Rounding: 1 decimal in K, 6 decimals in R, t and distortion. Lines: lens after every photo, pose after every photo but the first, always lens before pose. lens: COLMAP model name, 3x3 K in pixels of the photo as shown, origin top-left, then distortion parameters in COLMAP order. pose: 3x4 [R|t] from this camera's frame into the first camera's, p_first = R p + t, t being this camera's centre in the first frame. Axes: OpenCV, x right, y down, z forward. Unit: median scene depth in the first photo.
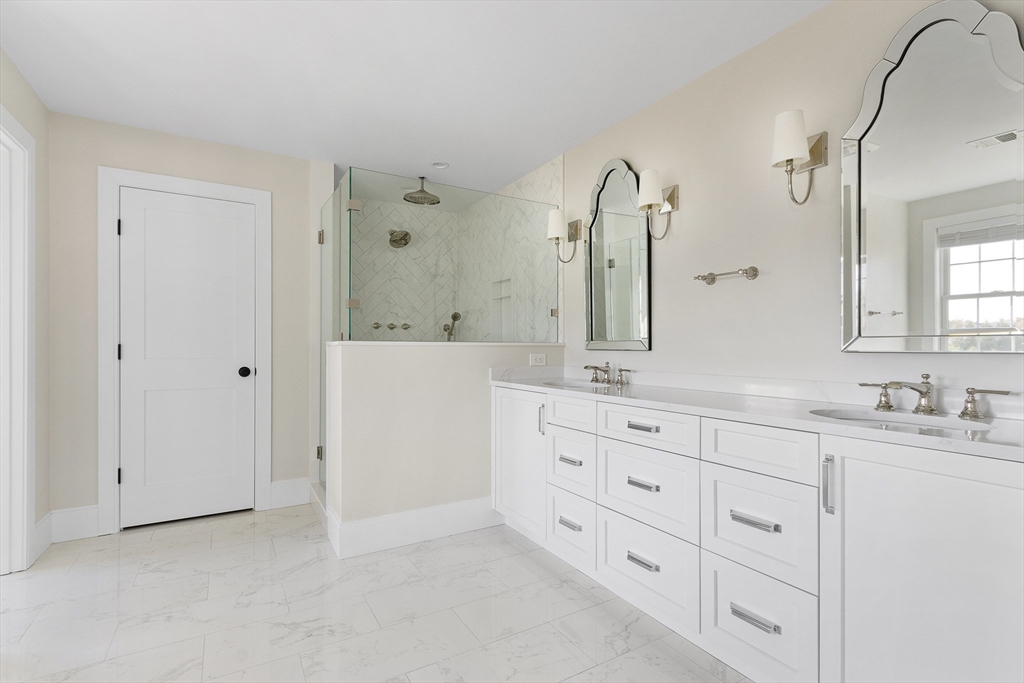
lens RADIAL K [[476.7, 0, 518.0], [0, 476.7, 346.0], [0, 0, 1]] dist [0.023511, -0.000017]
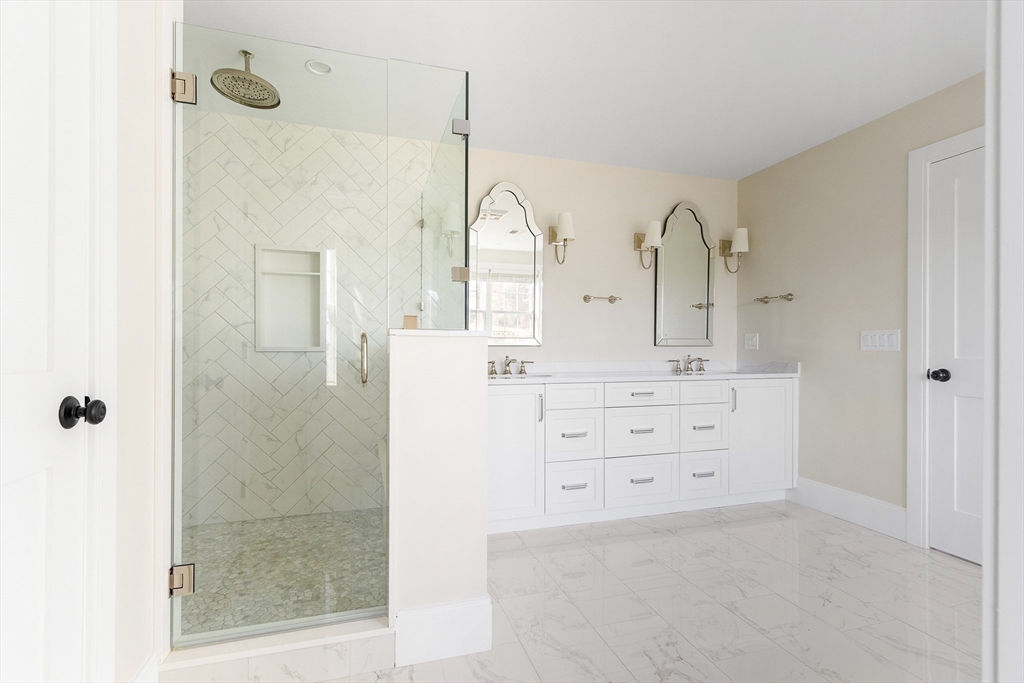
lens RADIAL K [[476.7, 0, 518.0], [0, 476.7, 346.0], [0, 0, 1]] dist [0.023511, -0.000017]
pose [[0.242750, 0.000544, 0.970089, -1.055891], [-0.000604, 1.000000, -0.000409, 0.010106], [-0.970089, -0.000487, 0.242750, 0.796124]]
